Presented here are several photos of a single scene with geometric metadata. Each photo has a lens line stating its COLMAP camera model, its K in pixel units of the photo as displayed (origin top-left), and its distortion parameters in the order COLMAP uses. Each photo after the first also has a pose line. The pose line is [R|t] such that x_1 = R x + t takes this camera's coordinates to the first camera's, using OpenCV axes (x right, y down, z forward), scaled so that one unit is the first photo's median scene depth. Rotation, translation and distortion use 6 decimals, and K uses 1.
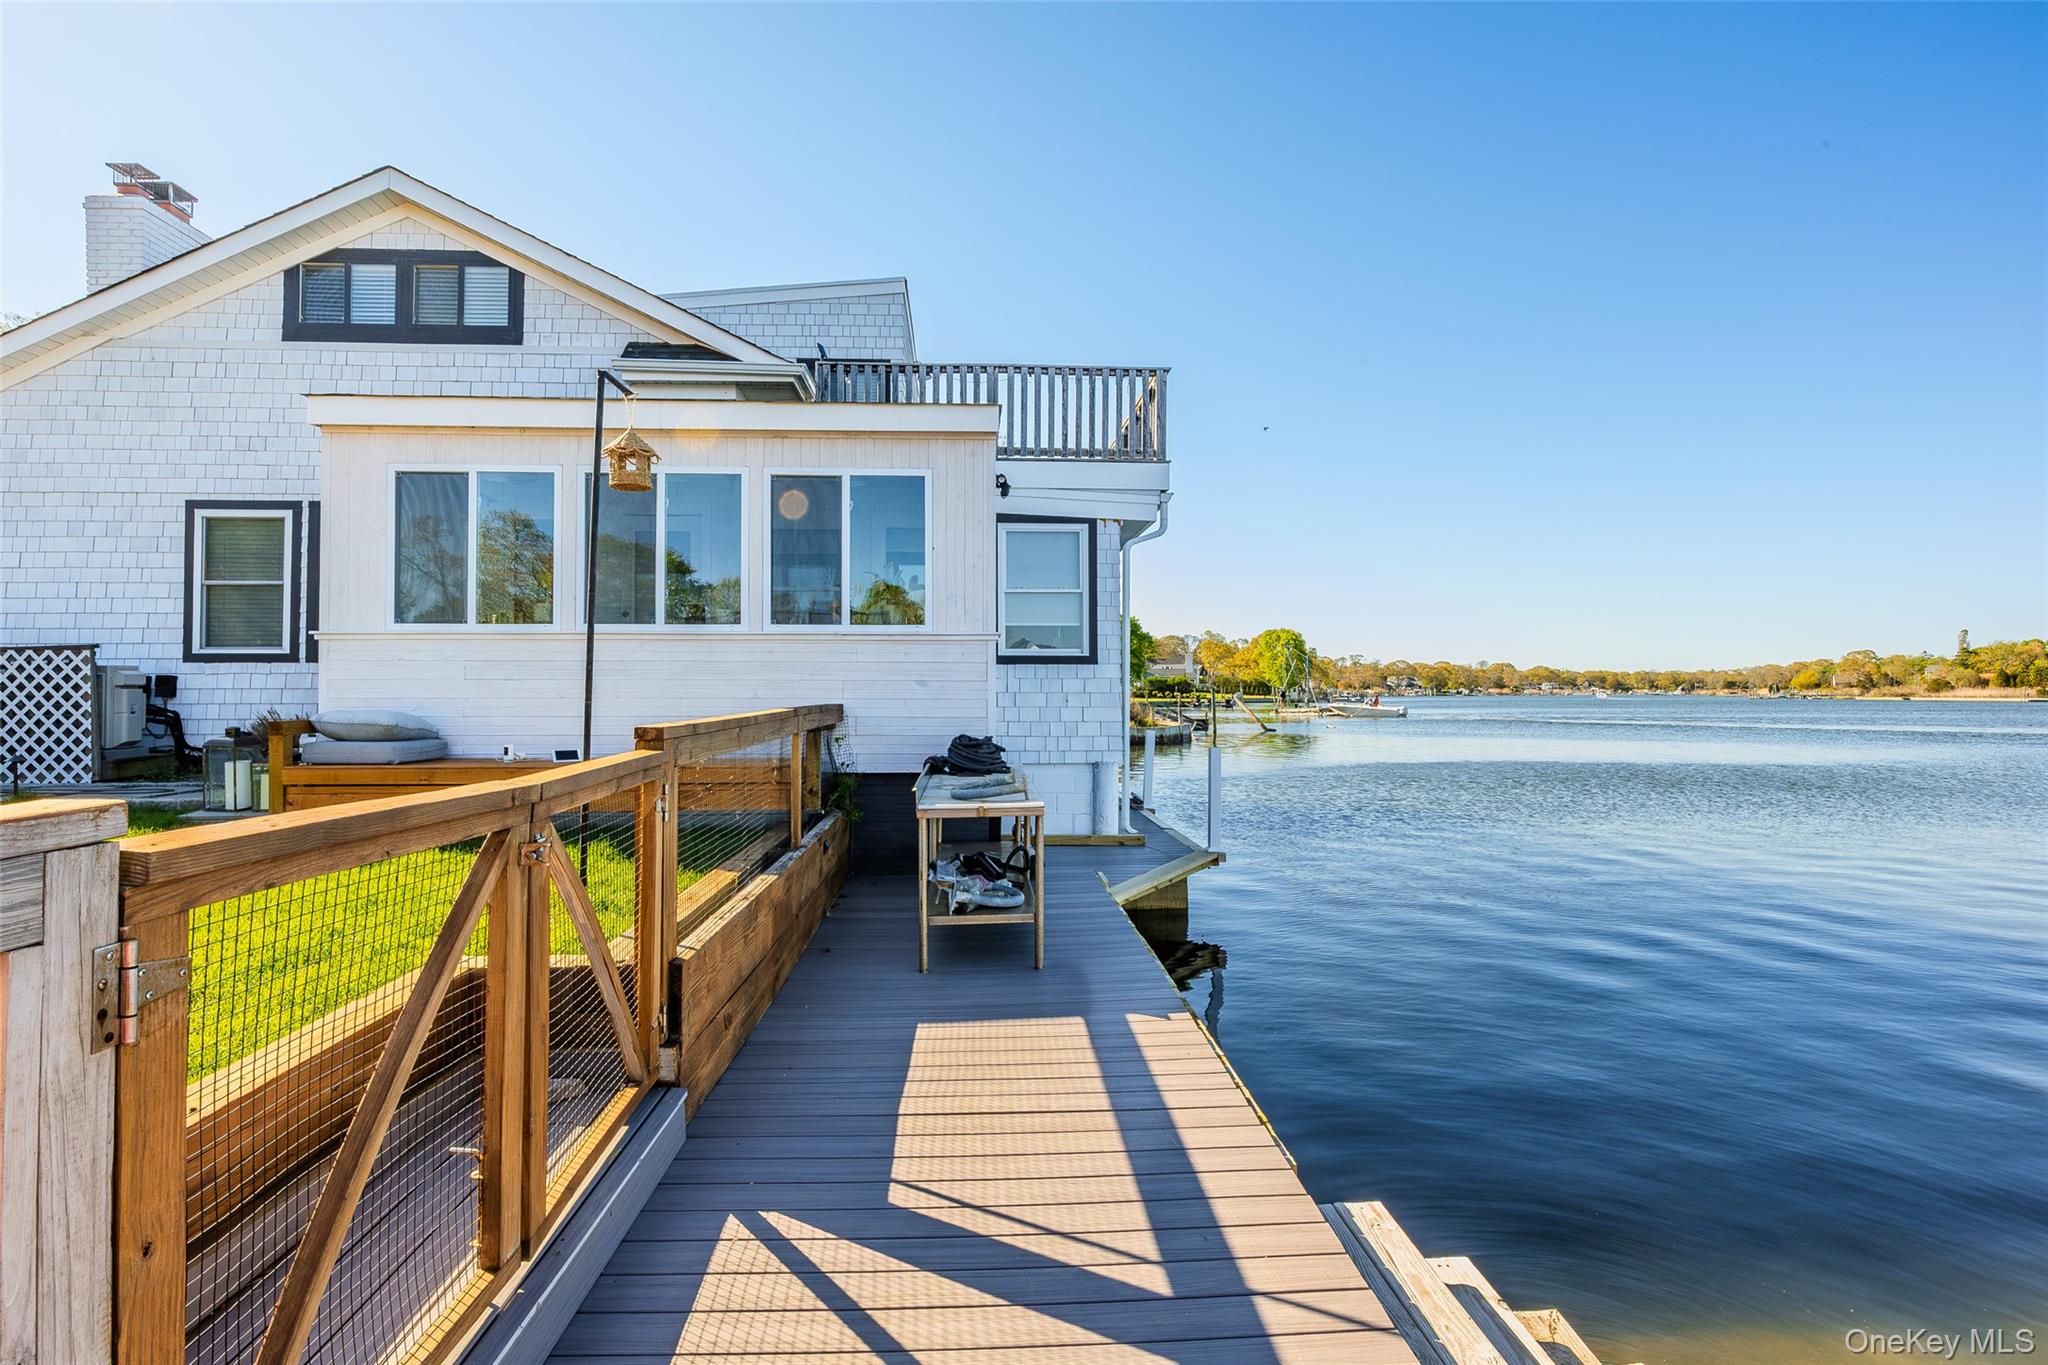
lens RADIAL K [[1017.3, 0, 1021.1], [0, 1017.3, 682.7], [0, 0, 1]] dist [-0.016163, 0.000201]
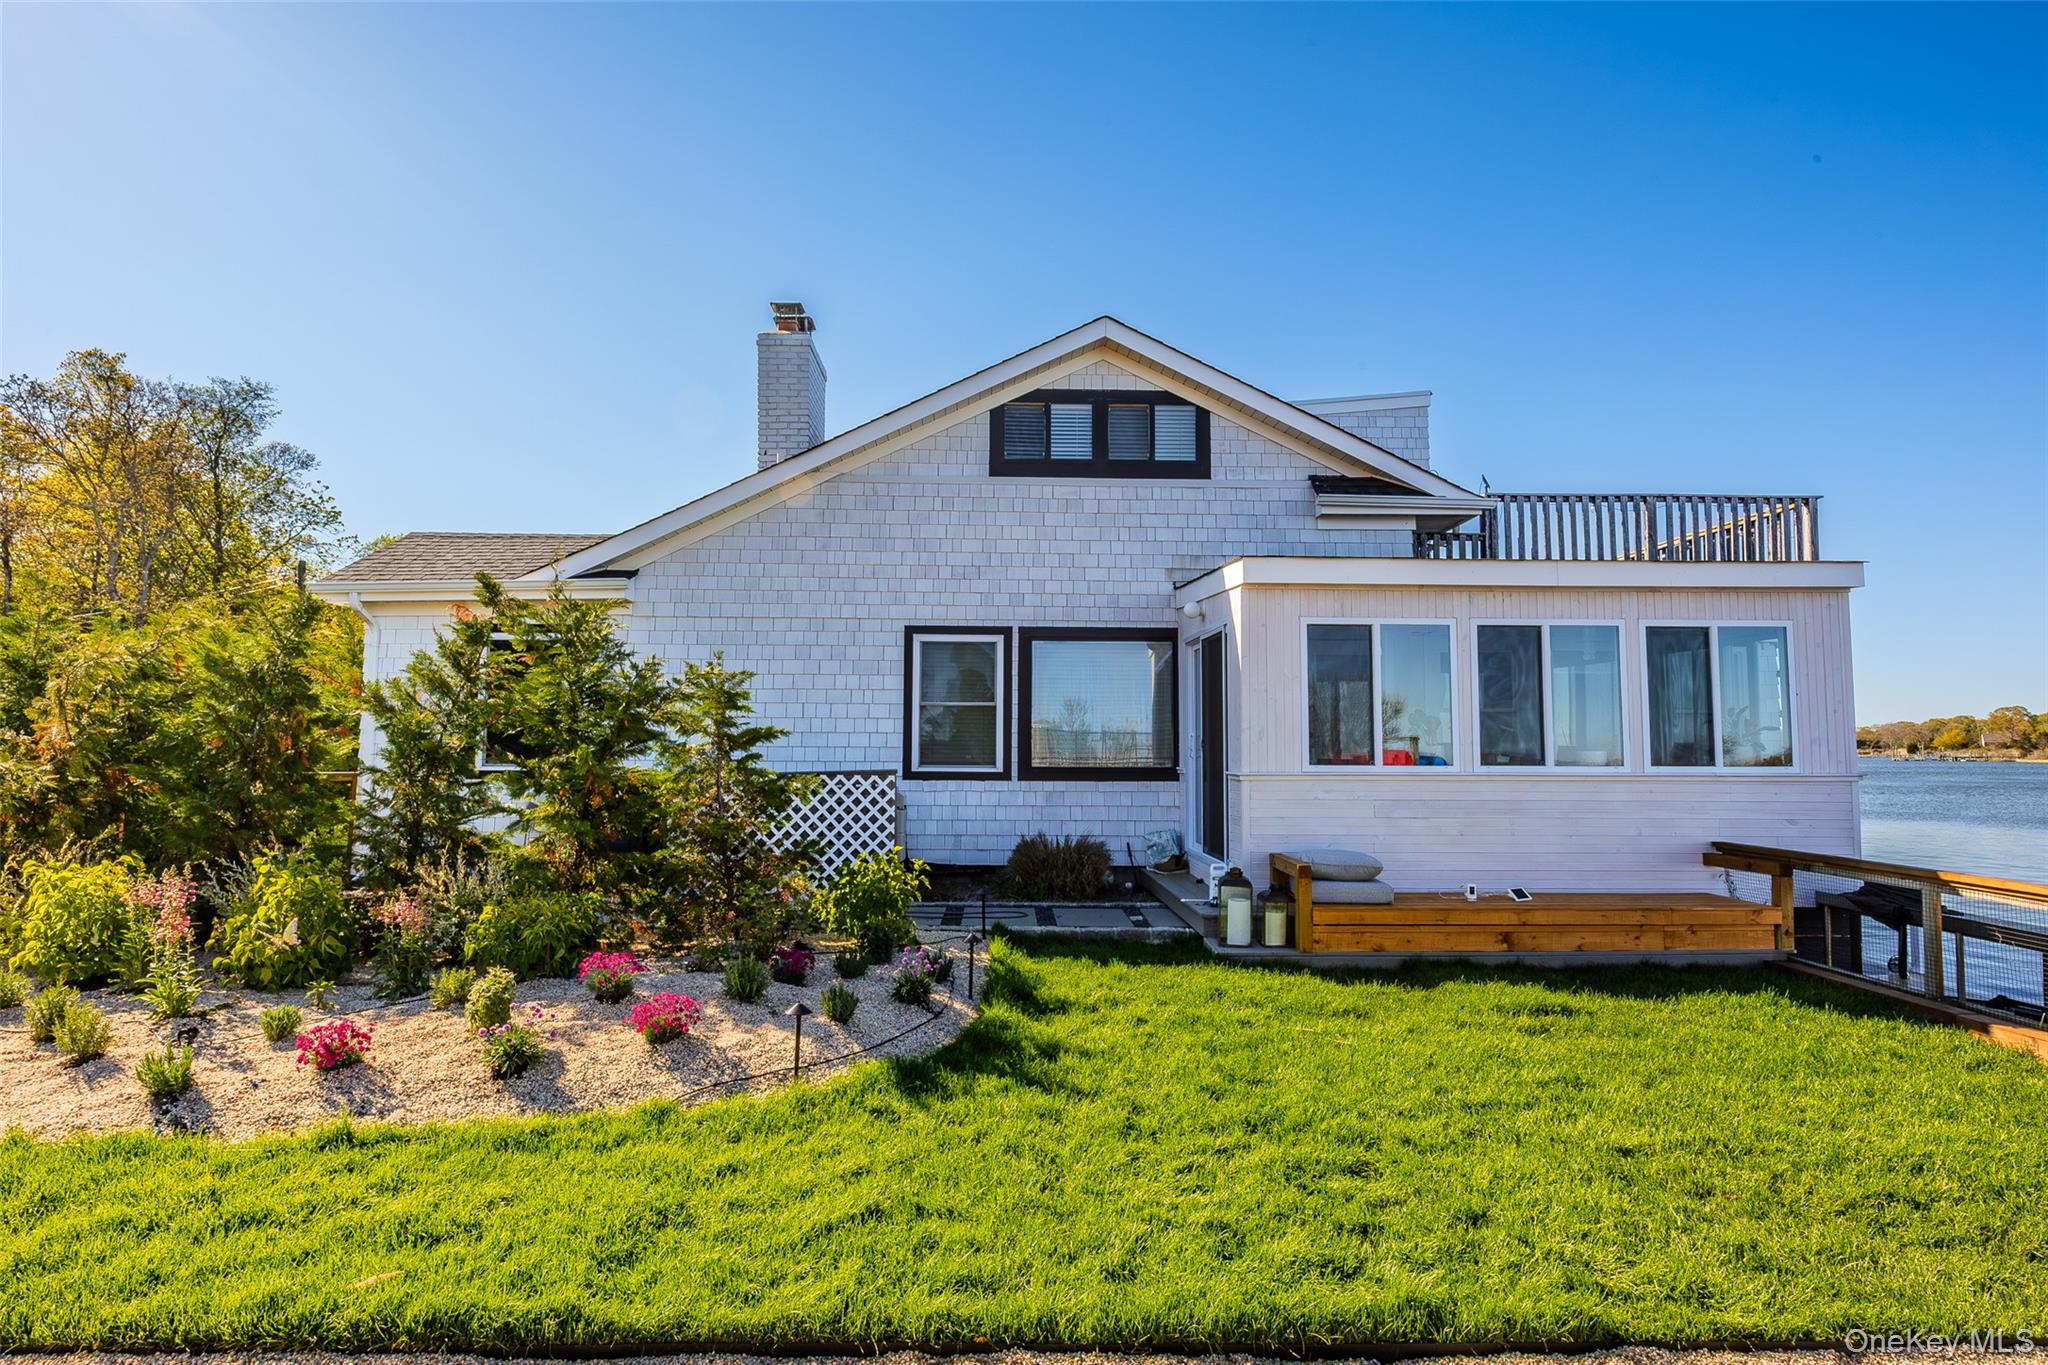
lens RADIAL K [[1078.5, 0, 1024.4], [0, 1078.5, 675.1], [0, 0, 1]] dist [-0.000451, 0.000119]
pose [[0.999293, 0.002547, -0.037522, -0.662034], [-0.004671, 0.998384, -0.056638, -0.066015], [0.037317, 0.056773, 0.997689, -0.123675]]
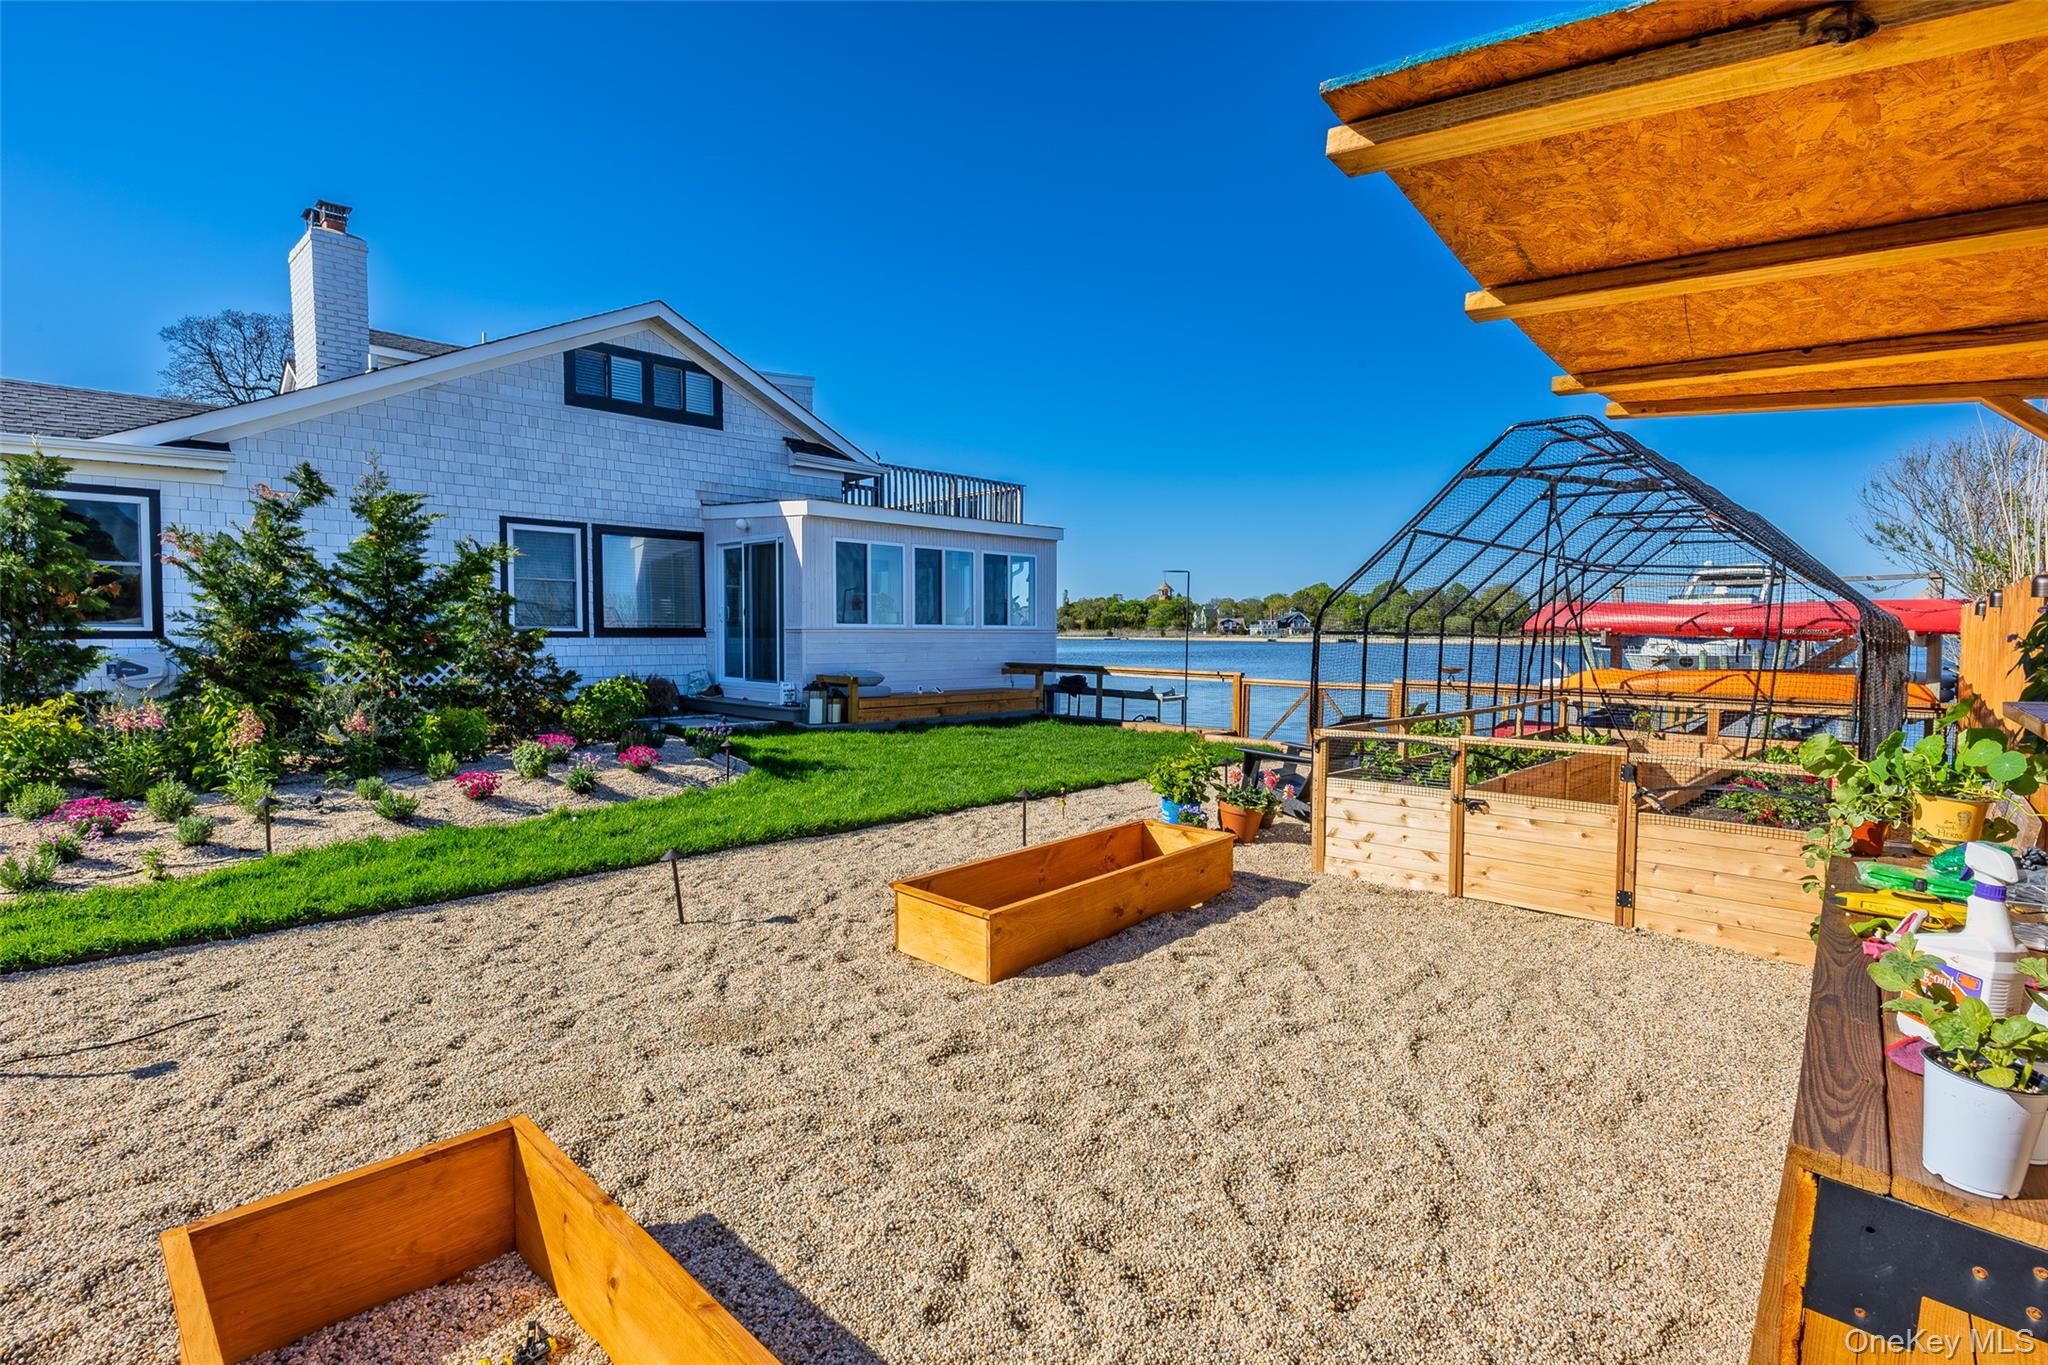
lens RADIAL K [[946.0, 0, 1022.9], [0, 946.0, 680.8], [0, 0, 1]] dist [-0.012262, -0.000467]
pose [[0.747669, -0.030716, 0.663361, -1.146485], [-0.011860, 0.998153, 0.059585, -0.045724], [-0.663966, -0.052418, 0.745924, -0.404318]]
